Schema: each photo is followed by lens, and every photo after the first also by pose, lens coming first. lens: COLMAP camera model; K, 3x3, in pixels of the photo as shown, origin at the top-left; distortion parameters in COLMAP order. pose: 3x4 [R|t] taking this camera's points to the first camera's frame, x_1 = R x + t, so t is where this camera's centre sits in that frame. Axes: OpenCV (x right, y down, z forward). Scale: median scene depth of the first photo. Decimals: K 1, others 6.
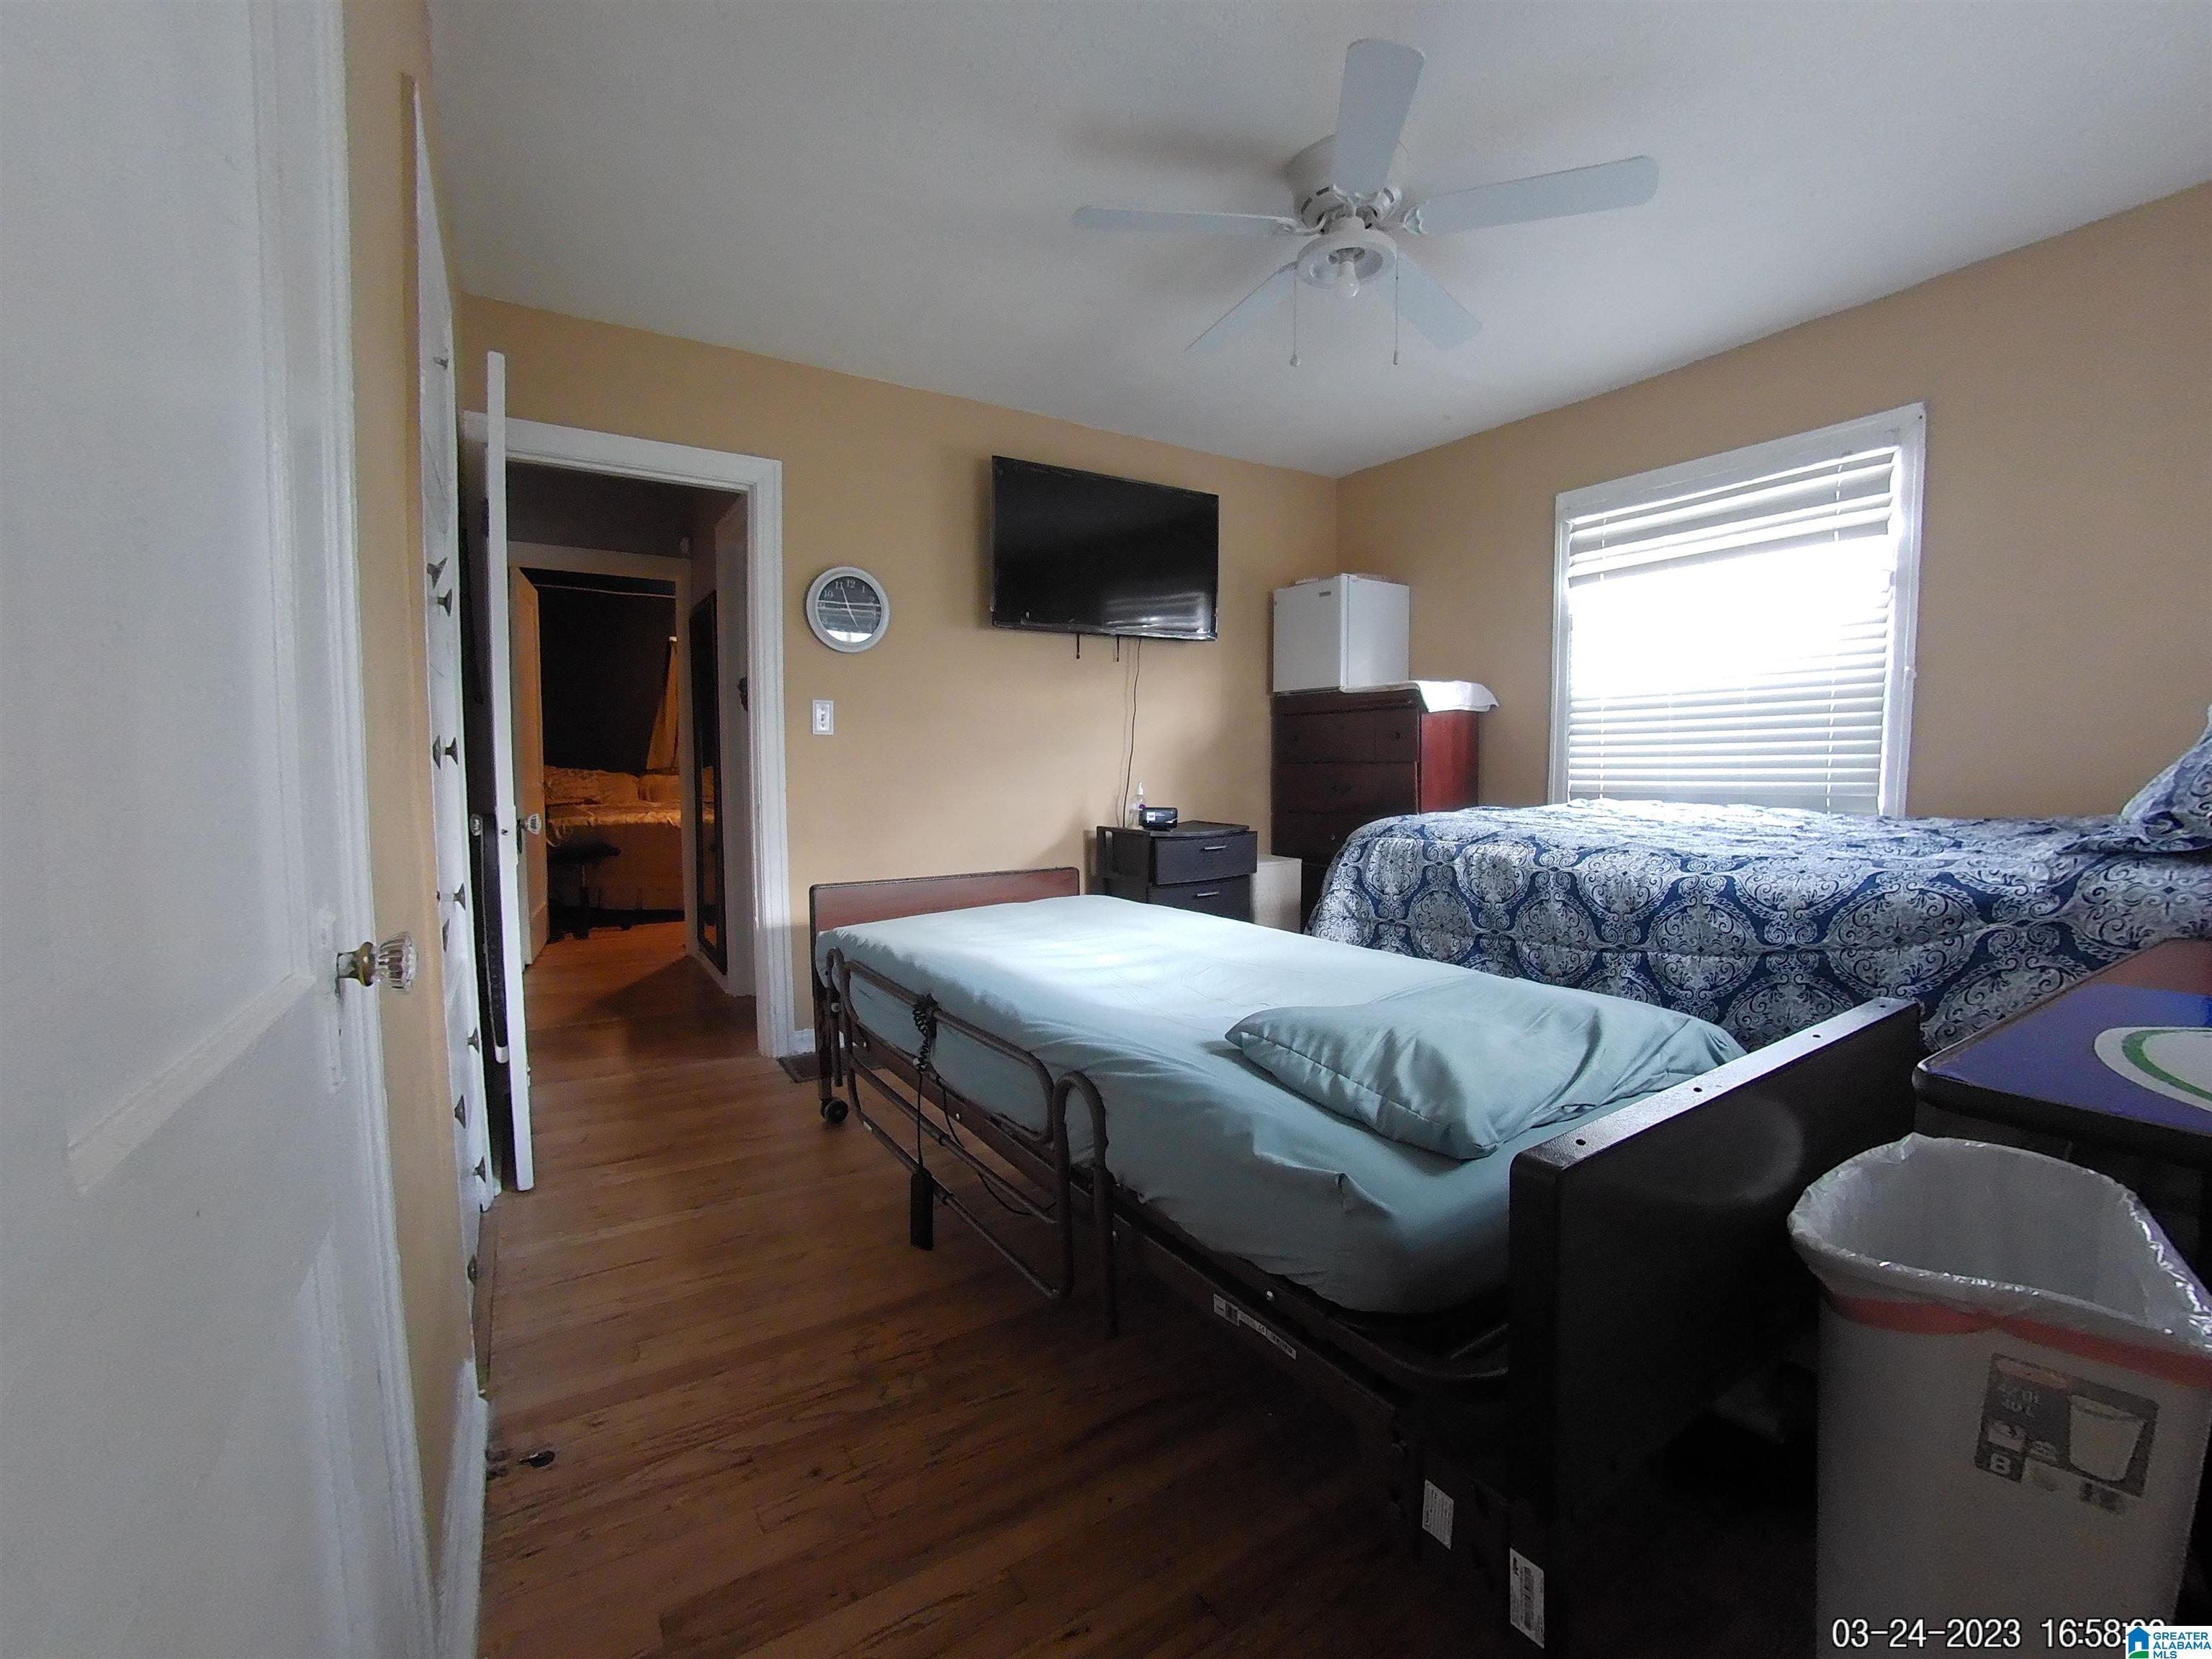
lens RADIAL K [[917.6, 0, 1113.9], [0, 917.6, 830.6], [0, 0, 1]] dist [-0.042544, -0.000179]
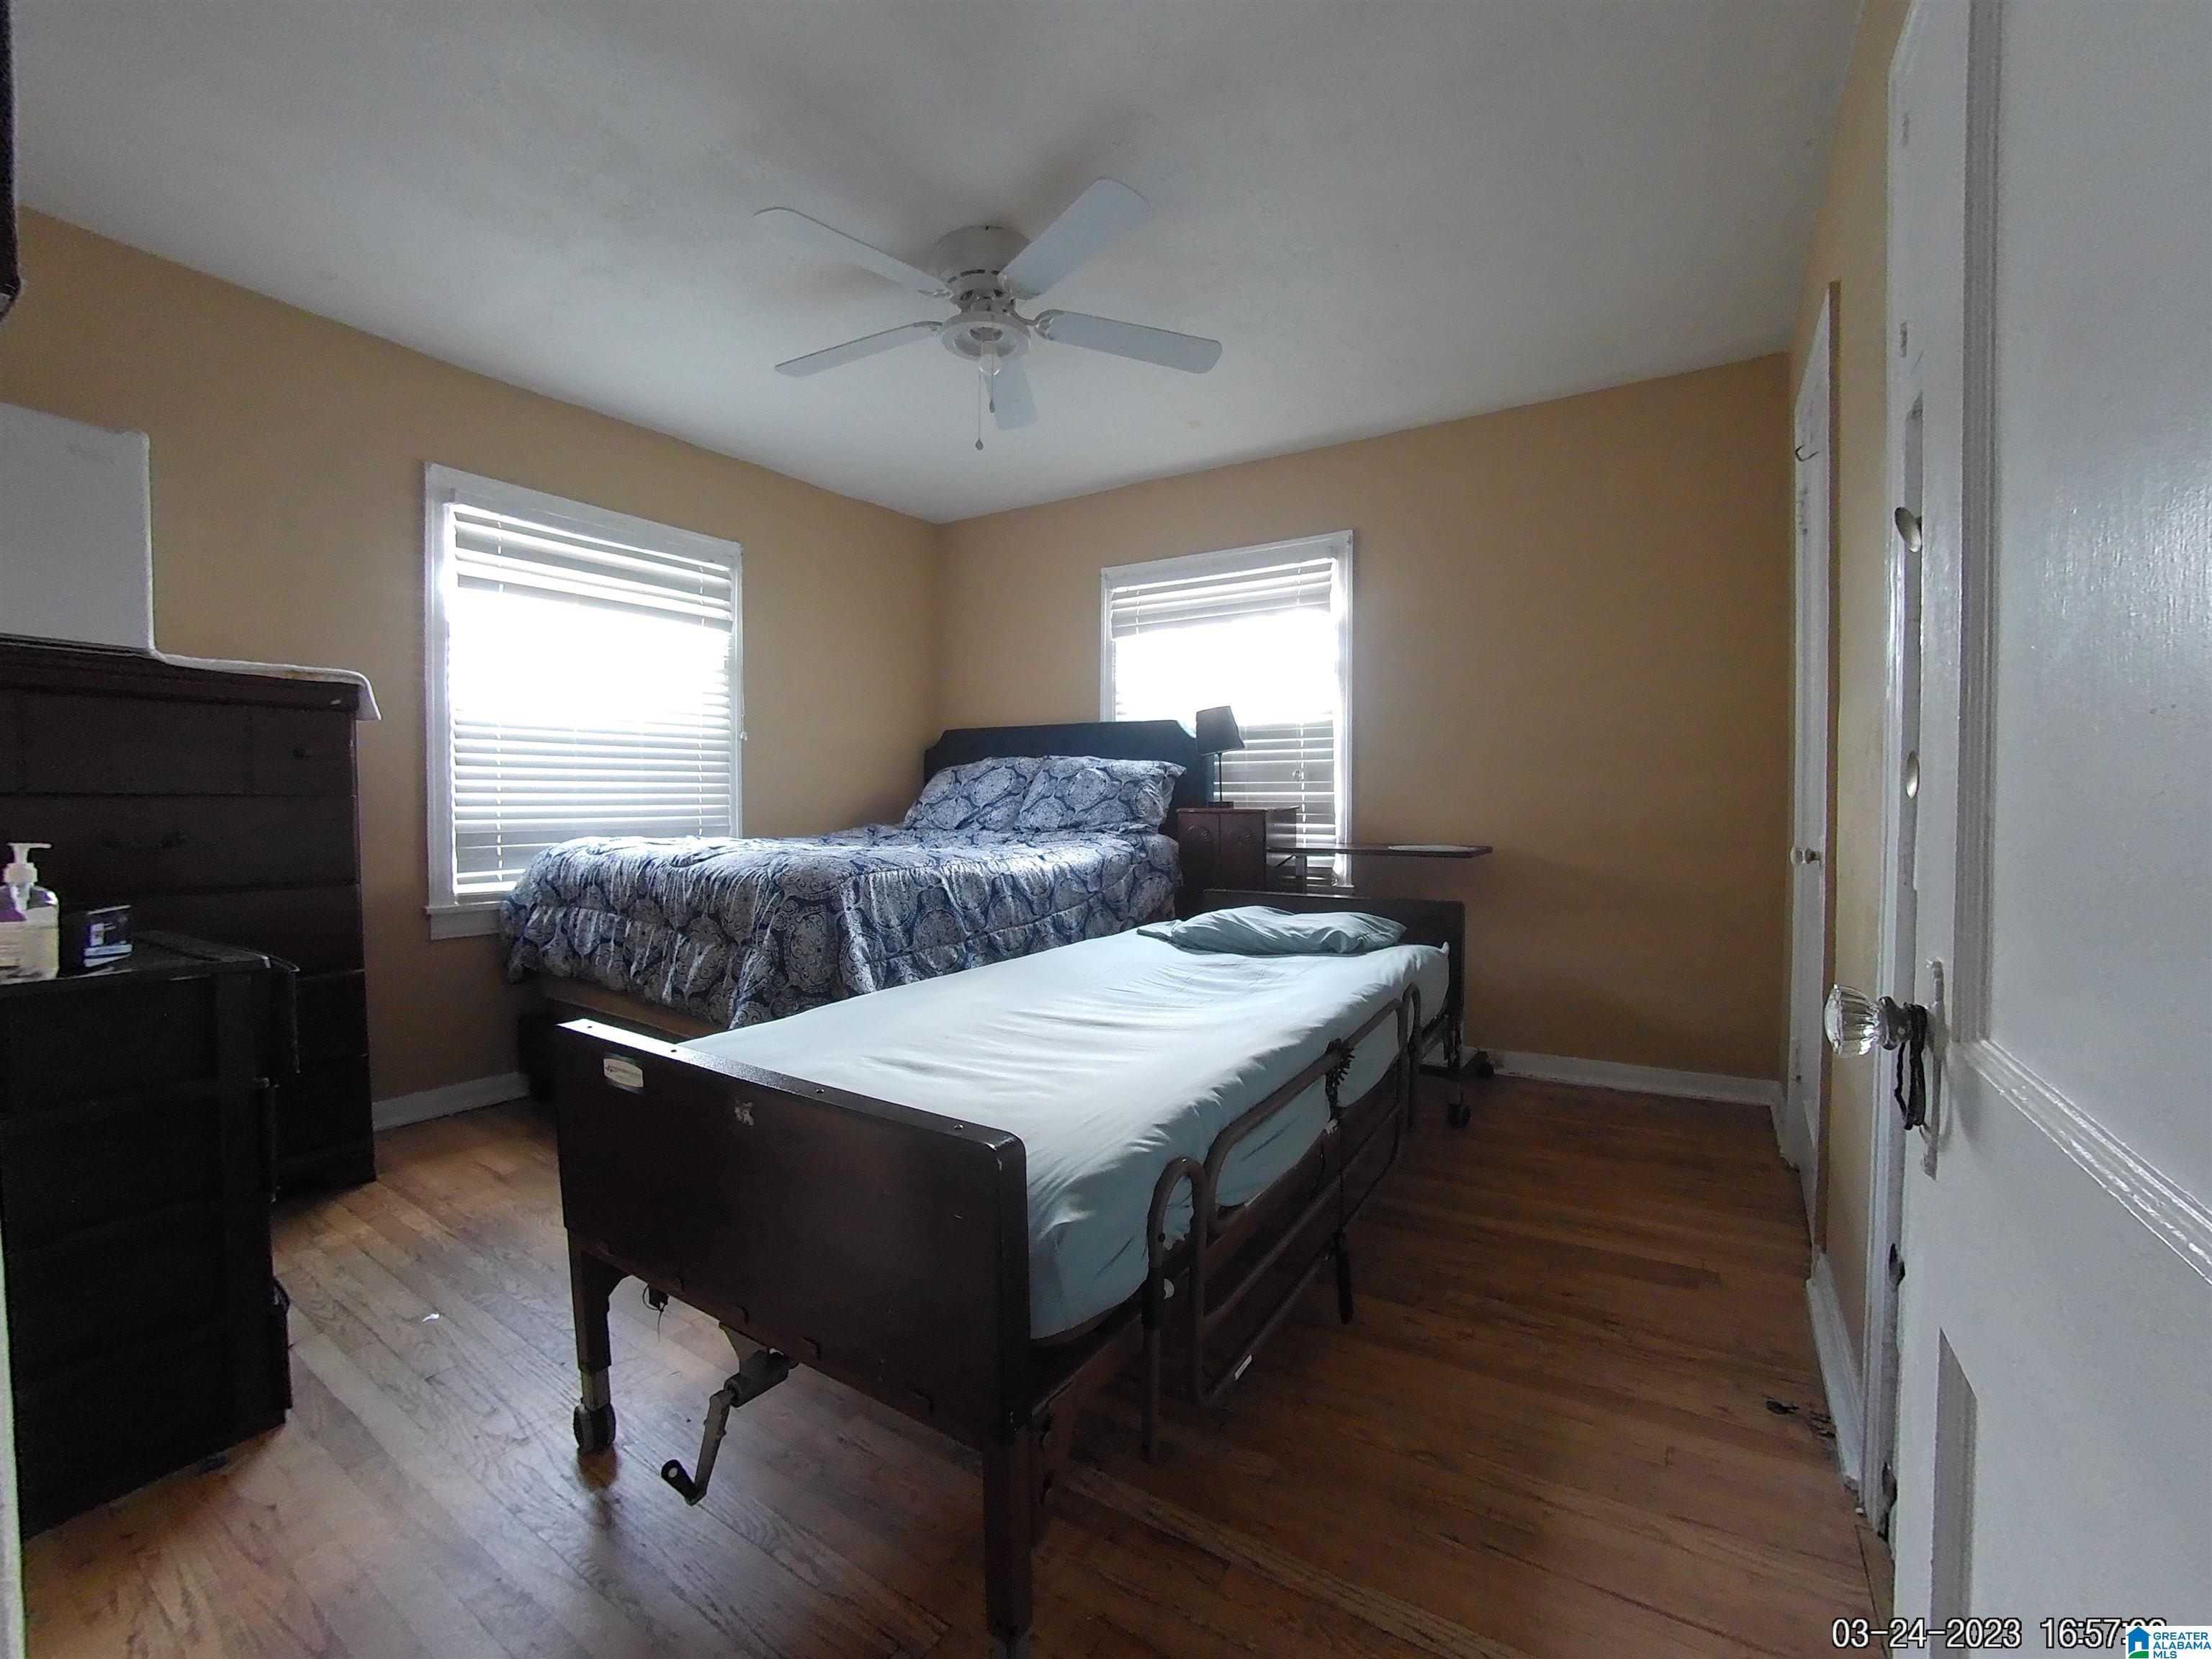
lens RADIAL K [[917.6, 0, 1112.1], [0, 917.6, 826.0], [0, 0, 1]] dist [-0.042544, -0.000179]
pose [[-0.433779, -0.015304, 0.900889, -0.726114], [0.068612, 0.996392, 0.049963, -0.076484], [-0.898403, 0.083484, -0.431164, 1.240958]]
